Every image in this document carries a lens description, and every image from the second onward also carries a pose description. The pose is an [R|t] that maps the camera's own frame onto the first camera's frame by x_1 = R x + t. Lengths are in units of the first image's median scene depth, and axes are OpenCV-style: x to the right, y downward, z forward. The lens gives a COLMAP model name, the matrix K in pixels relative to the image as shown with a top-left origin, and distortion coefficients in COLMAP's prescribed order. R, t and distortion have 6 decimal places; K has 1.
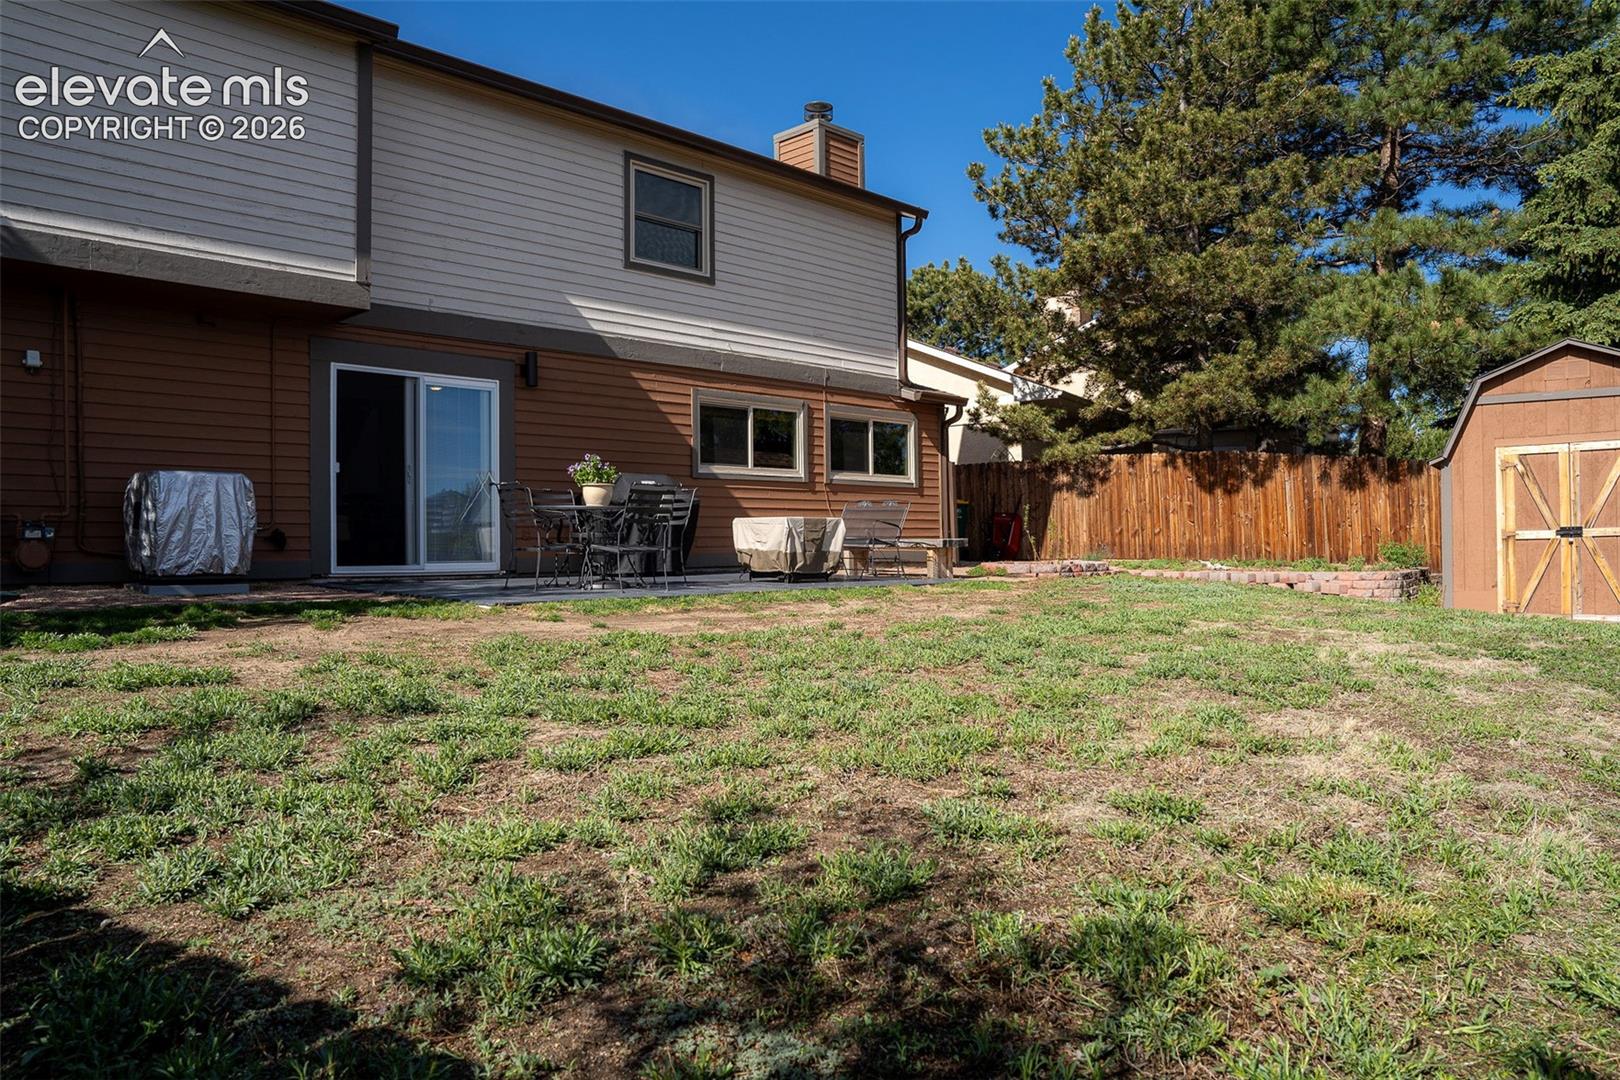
lens RADIAL K [[1112.7, 0, 810.0], [0, 1112.7, 540.0], [0, 0, 1]] dist [-0.126888, 0.098812]
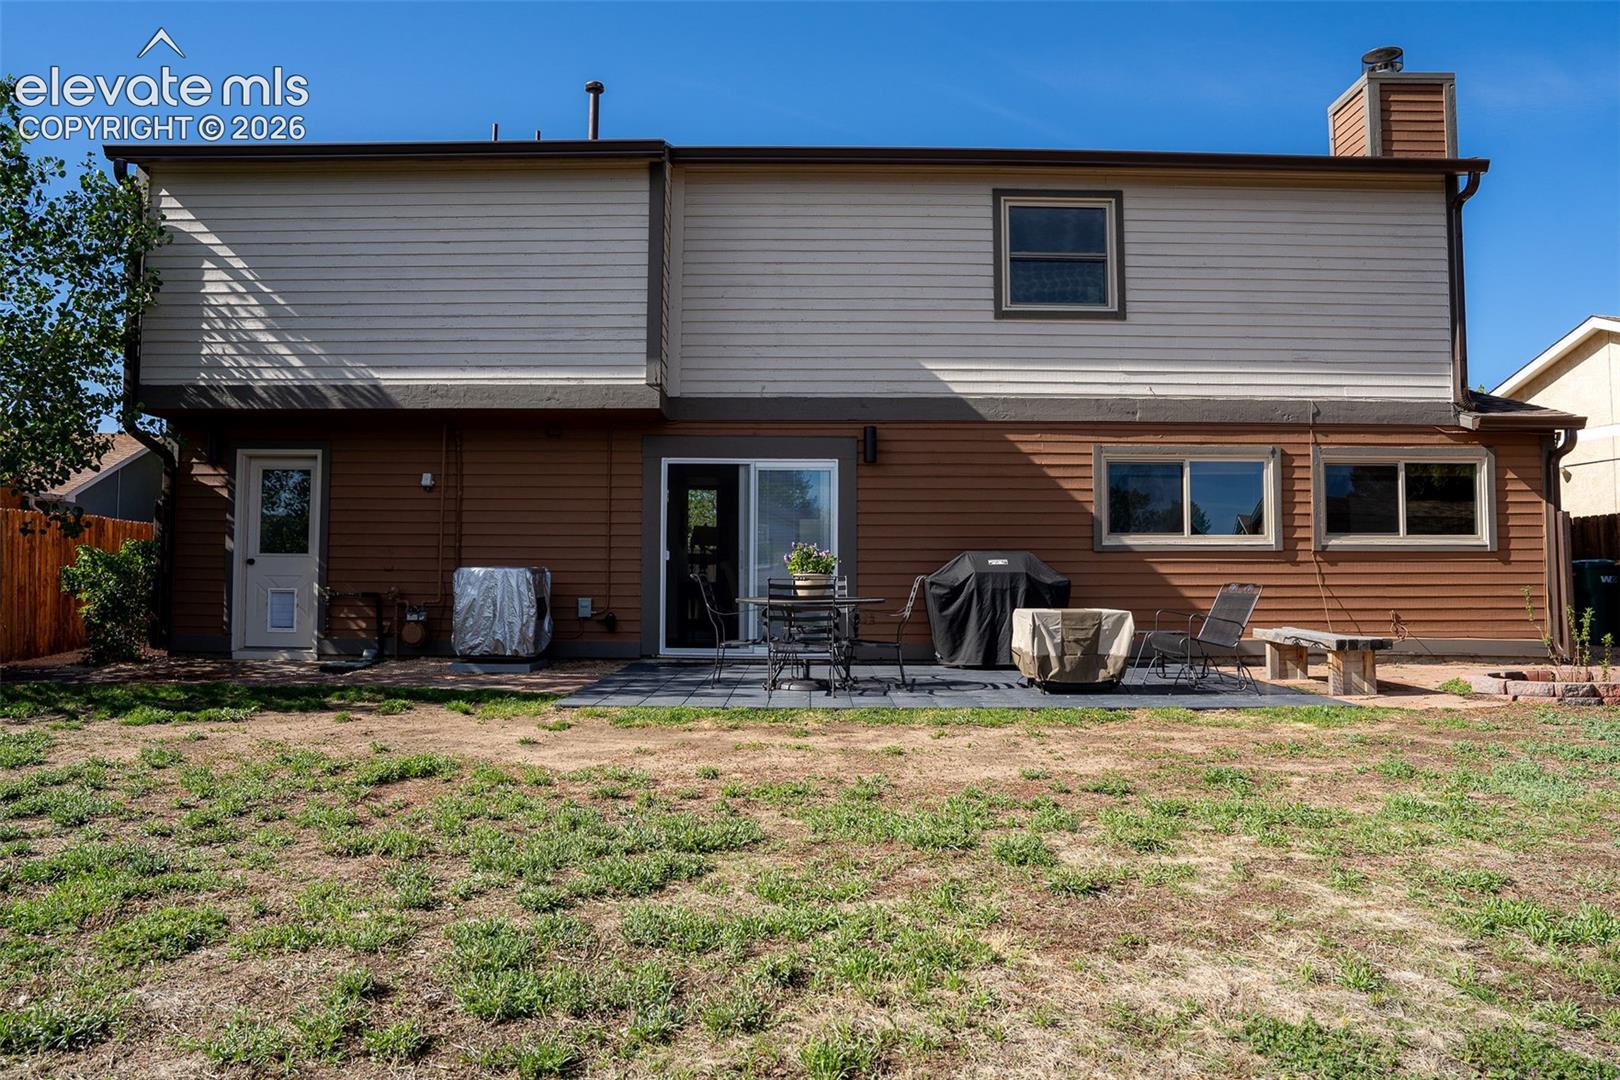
lens RADIAL K [[1112.7, 0, 810.0], [0, 1112.7, 540.0], [0, 0, 1]] dist [-0.126888, 0.098812]
pose [[0.702059, -0.021932, -0.711781, 0.359118], [-0.005741, 0.999319, -0.036454, -0.034695], [0.712096, 0.029679, 0.701455, 0.271258]]
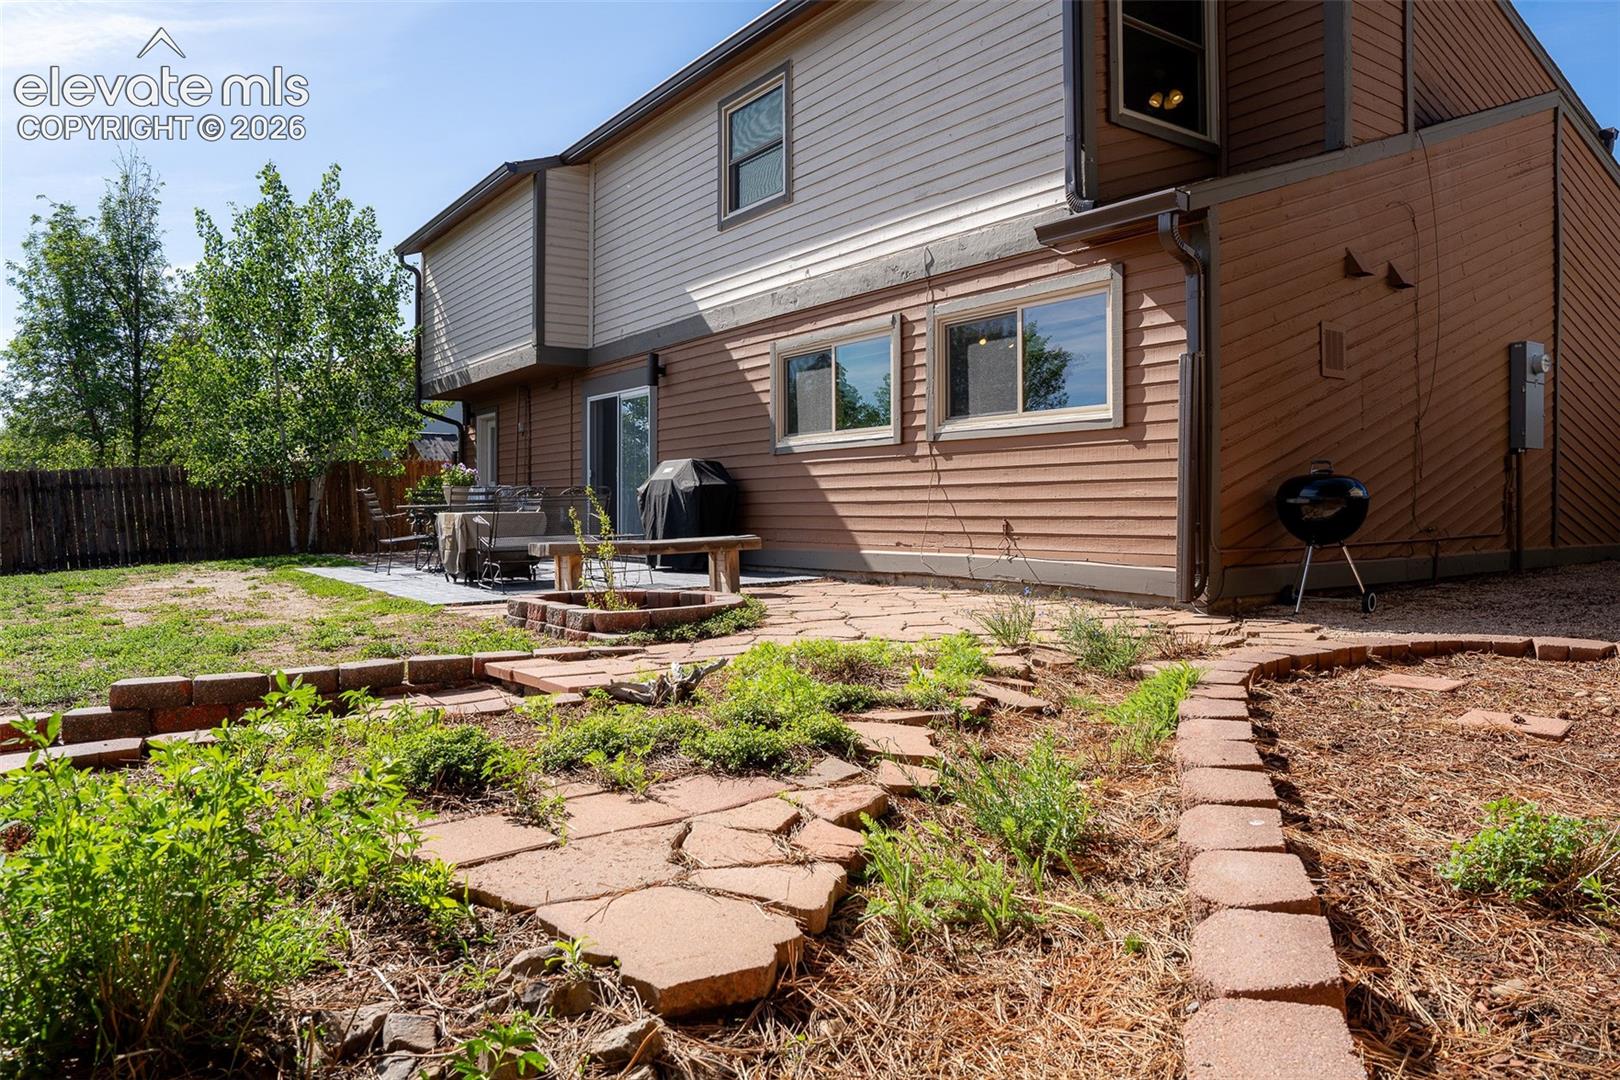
lens RADIAL K [[1112.7, 0, 810.0], [0, 1112.7, 540.0], [0, 0, 1]] dist [-0.126888, 0.098812]
pose [[-0.183408, 0.042509, -0.982117, 0.725058], [0.015713, 0.999064, 0.040309, -0.027792], [0.982911, -0.008039, -0.183904, 1.241018]]
